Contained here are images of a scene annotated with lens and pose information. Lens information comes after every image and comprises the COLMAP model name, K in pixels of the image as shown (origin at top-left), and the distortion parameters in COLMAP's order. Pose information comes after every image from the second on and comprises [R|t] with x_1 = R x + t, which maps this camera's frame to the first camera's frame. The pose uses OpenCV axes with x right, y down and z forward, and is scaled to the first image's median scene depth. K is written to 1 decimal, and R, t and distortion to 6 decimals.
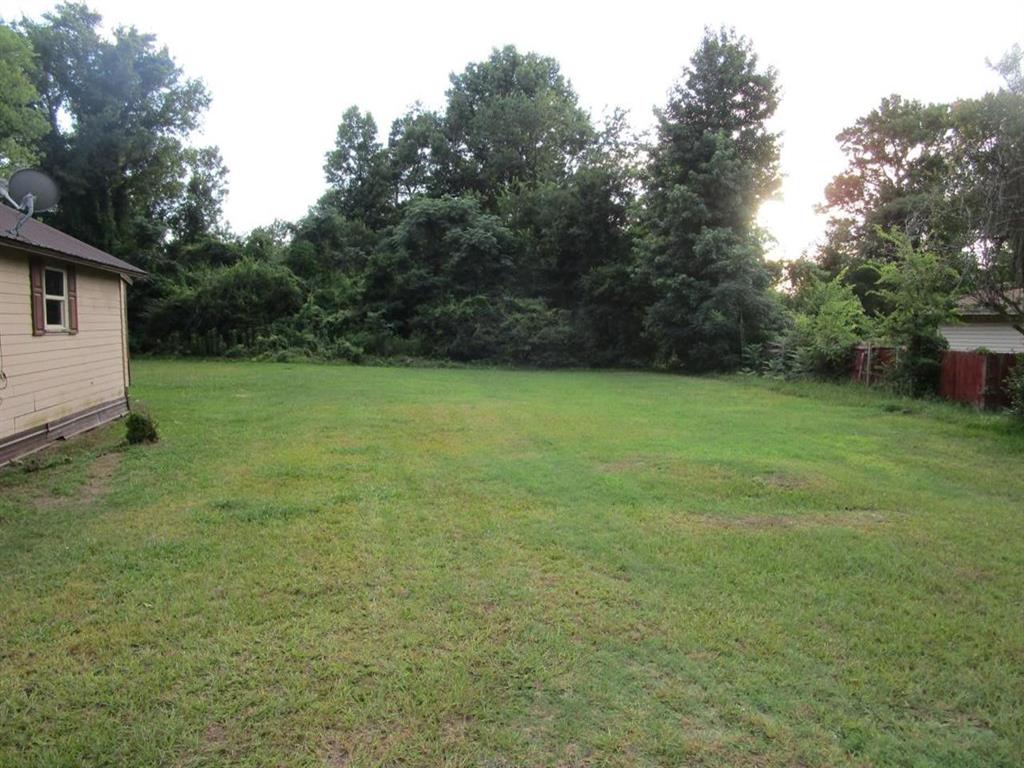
lens RADIAL K [[728.4, 0, 512.1], [0, 728.4, 382.2], [0, 0, 1]] dist [-0.028814, 0.008939]
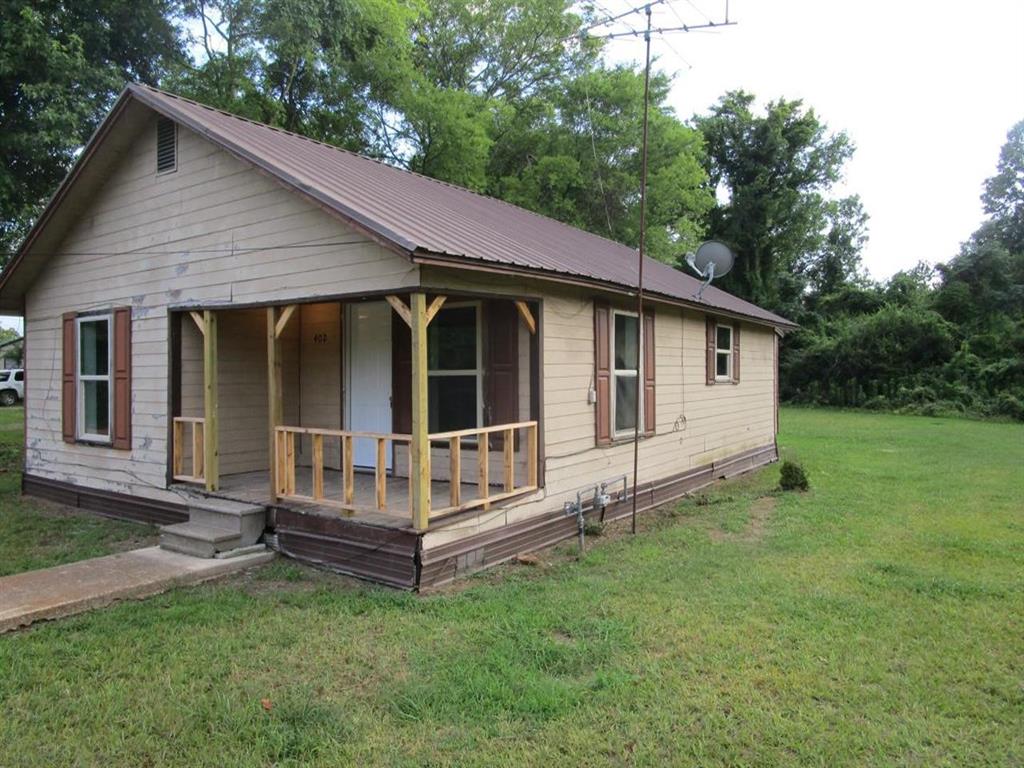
lens RADIAL K [[728.4, 0, 505.7], [0, 728.4, 382.2], [0, 0, 1]] dist [-0.028814, 0.008939]
pose [[0.674582, 0.011544, -0.738109, -0.021320], [-0.061489, 0.997282, -0.040599, -0.001802], [0.735634, 0.072773, 0.673458, -0.007424]]
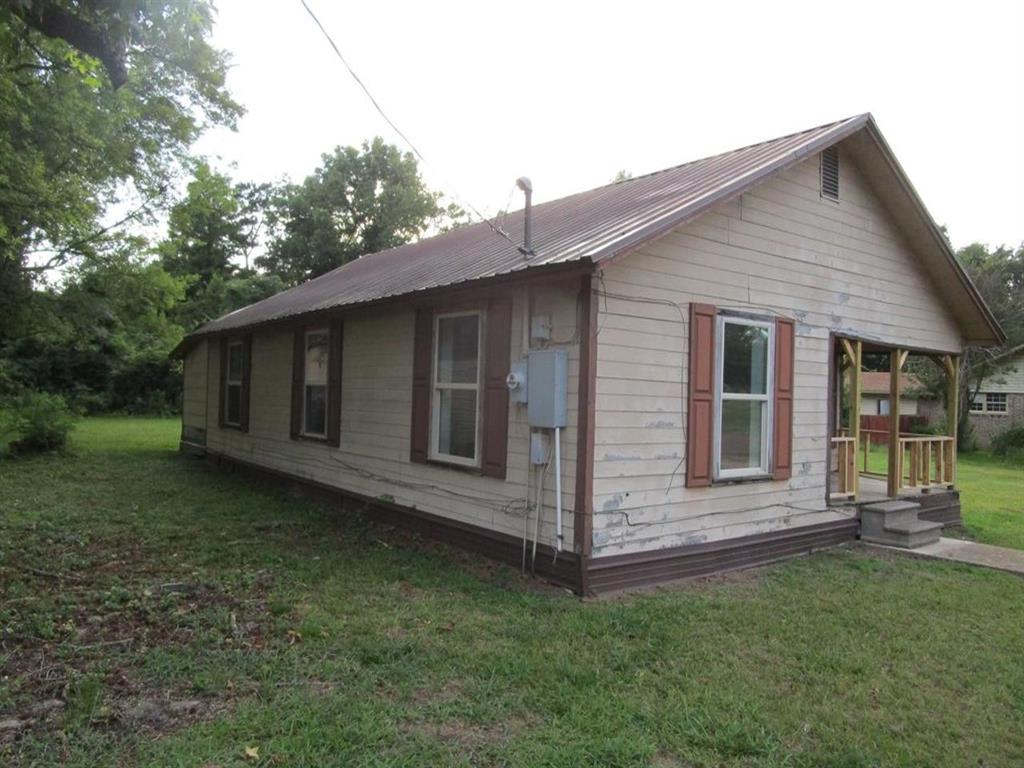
lens RADIAL K [[728.4, 0, 511.8], [0, 728.4, 380.0], [0, 0, 1]] dist [-0.028814, 0.008939]
pose [[0.902480, 0.041171, 0.428760, -0.140908], [-0.000732, 0.995567, -0.094056, 0.001374], [-0.430732, 0.084569, 0.898509, -0.032379]]
